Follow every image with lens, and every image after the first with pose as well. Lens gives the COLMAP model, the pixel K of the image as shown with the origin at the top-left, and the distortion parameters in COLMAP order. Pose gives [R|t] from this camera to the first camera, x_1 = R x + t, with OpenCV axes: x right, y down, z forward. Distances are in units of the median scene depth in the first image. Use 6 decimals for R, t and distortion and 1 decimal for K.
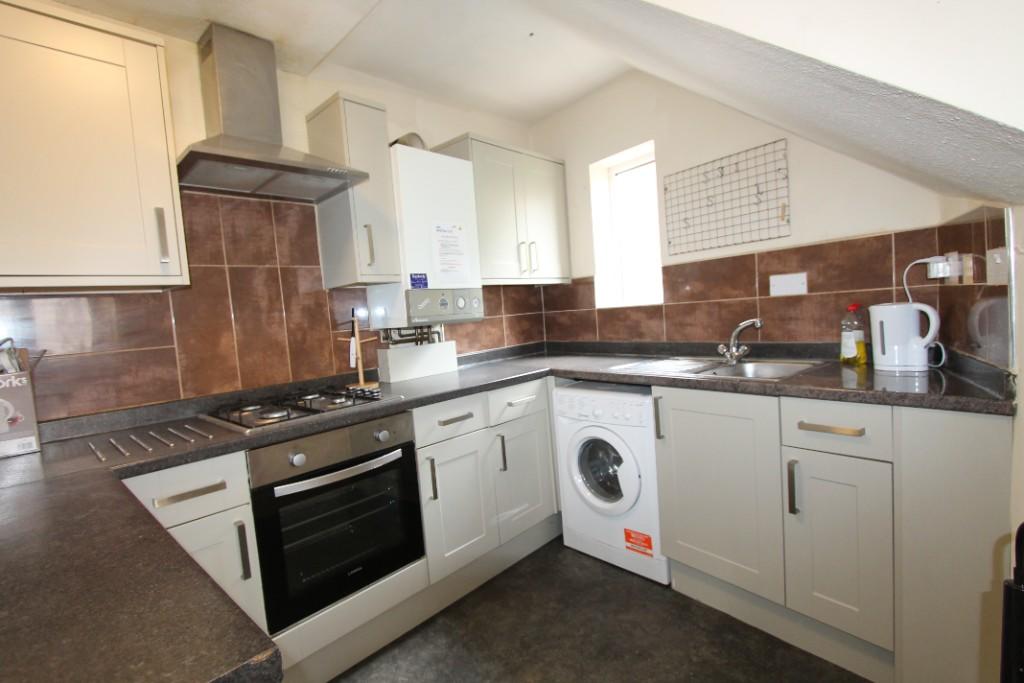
lens RADIAL K [[475.4, 0, 511.5], [0, 475.4, 339.9], [0, 0, 1]] dist [-0.003726, -0.000294]
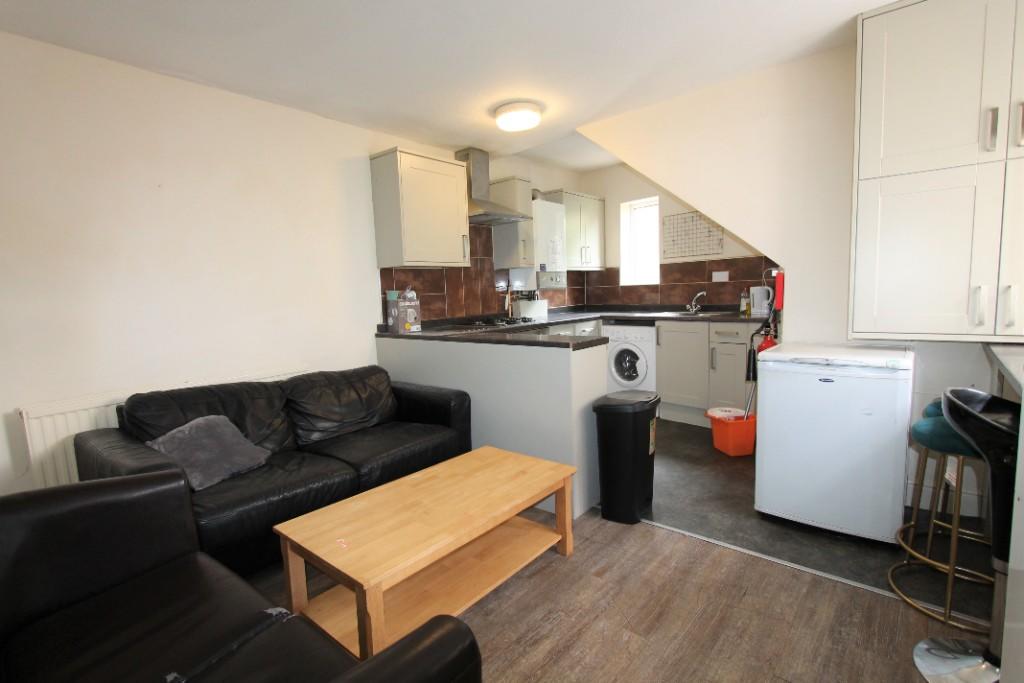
lens RADIAL K [[475.4, 0, 512.8], [0, 475.4, 341.3], [0, 0, 1]] dist [-0.003726, -0.000294]
pose [[0.997639, 0.031929, 0.060797, -0.406329], [-0.034626, 0.998439, 0.043824, 0.098239], [-0.059303, -0.045826, 0.997188, -0.946106]]
